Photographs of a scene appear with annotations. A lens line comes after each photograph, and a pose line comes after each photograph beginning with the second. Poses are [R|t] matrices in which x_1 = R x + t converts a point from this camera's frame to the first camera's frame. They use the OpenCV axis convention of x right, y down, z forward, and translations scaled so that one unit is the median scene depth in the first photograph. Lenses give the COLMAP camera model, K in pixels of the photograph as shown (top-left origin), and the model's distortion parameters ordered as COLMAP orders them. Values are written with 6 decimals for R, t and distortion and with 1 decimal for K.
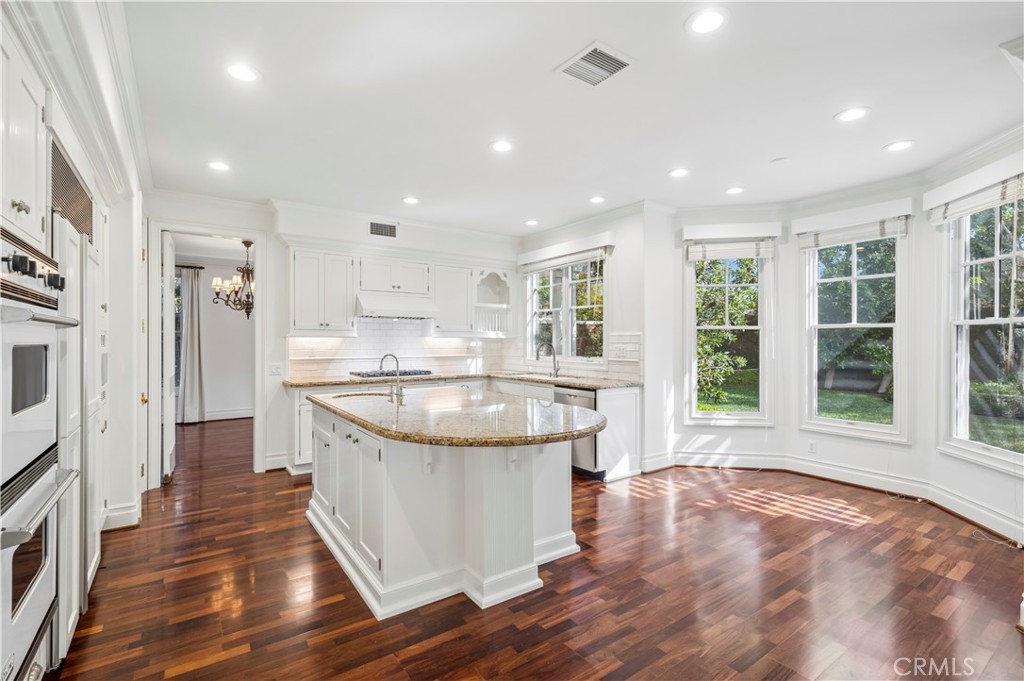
lens RADIAL K [[474.1, 0, 516.0], [0, 474.1, 339.5], [0, 0, 1]] dist [-0.002728, 0.003555]
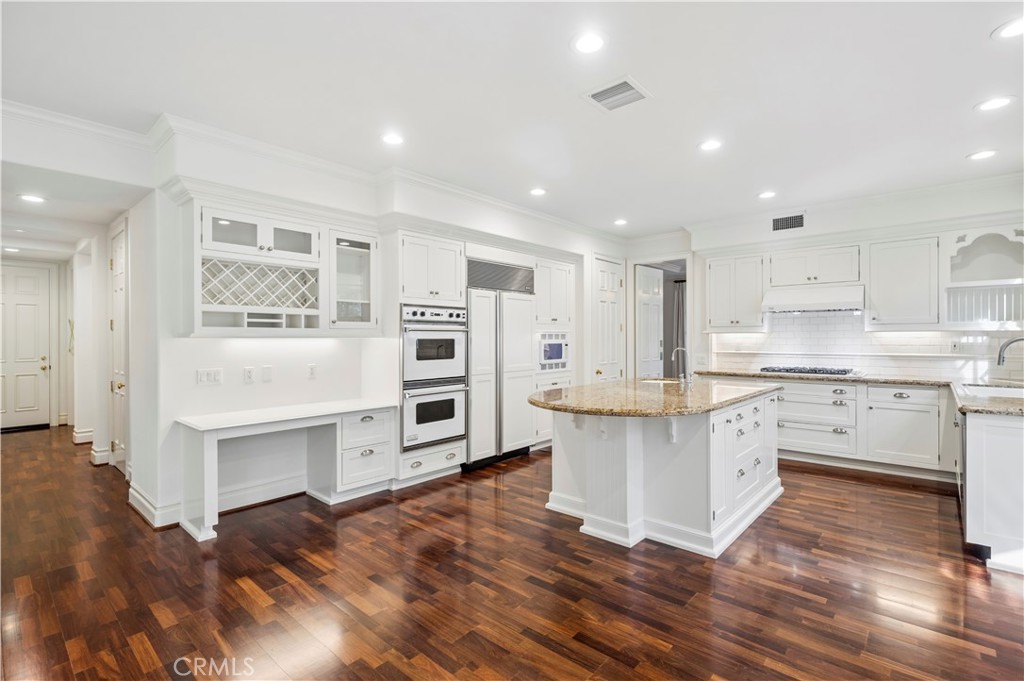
lens RADIAL K [[474.1, 0, 514.4], [0, 474.1, 342.8], [0, 0, 1]] dist [-0.002728, 0.003555]
pose [[0.228156, 0.009320, -0.973580, 0.566221], [0.007801, 0.999905, 0.011401, 0.000764], [0.973593, -0.010196, 0.228062, 0.233468]]
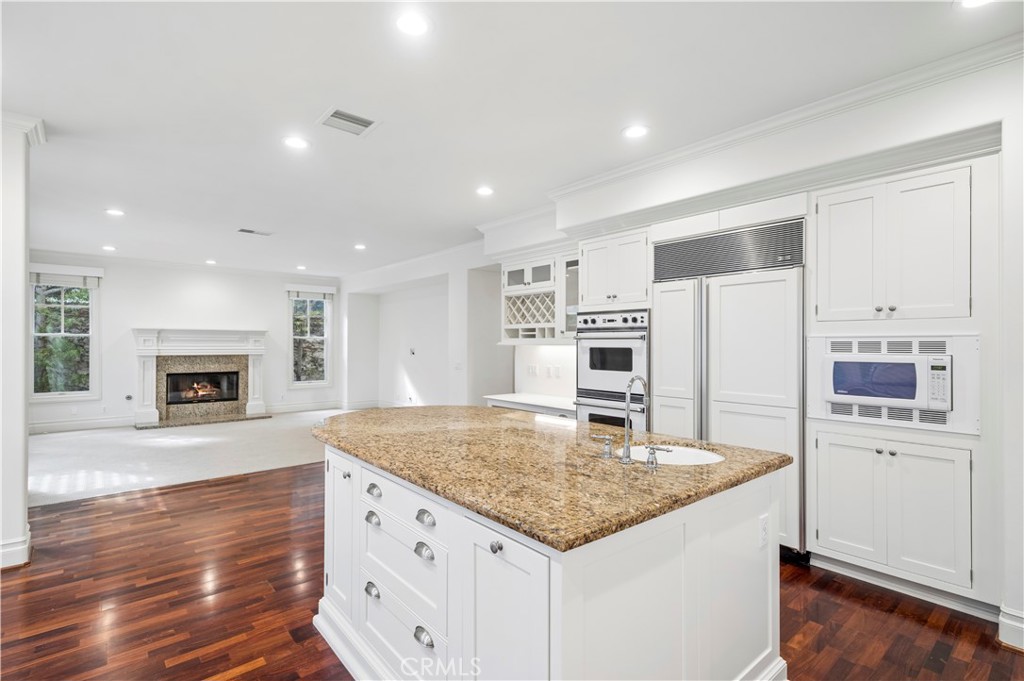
lens RADIAL K [[494.2, 0, 513.3], [0, 494.2, 343.7], [0, 0, 1]] dist [0.012376, -0.001025]
pose [[-0.996328, -0.004605, -0.085498, -0.066826], [-0.004250, 0.999982, -0.004340, 0.000293], [0.085516, -0.003961, -0.996329, 1.073892]]
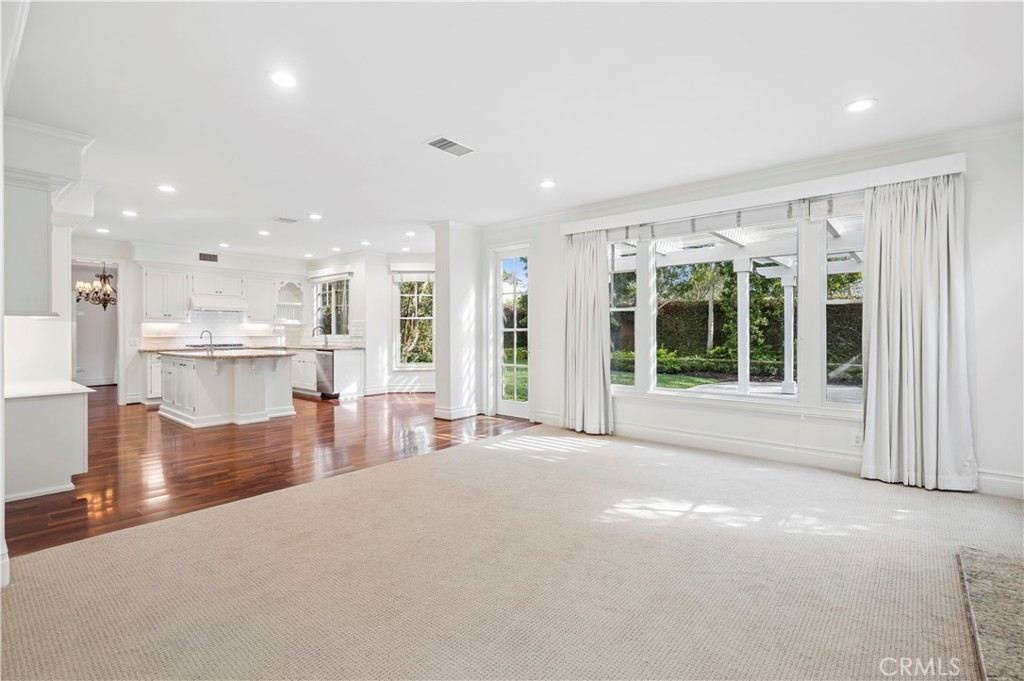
lens RADIAL K [[474.1, 0, 519.4], [0, 474.1, 331.4], [0, 0, 1]] dist [-0.002728, 0.003555]
pose [[0.966713, -0.003301, 0.255841, 0.352861], [0.002189, 0.999987, 0.004633, 0.019506], [-0.255853, -0.003919, 0.966708, -0.895418]]
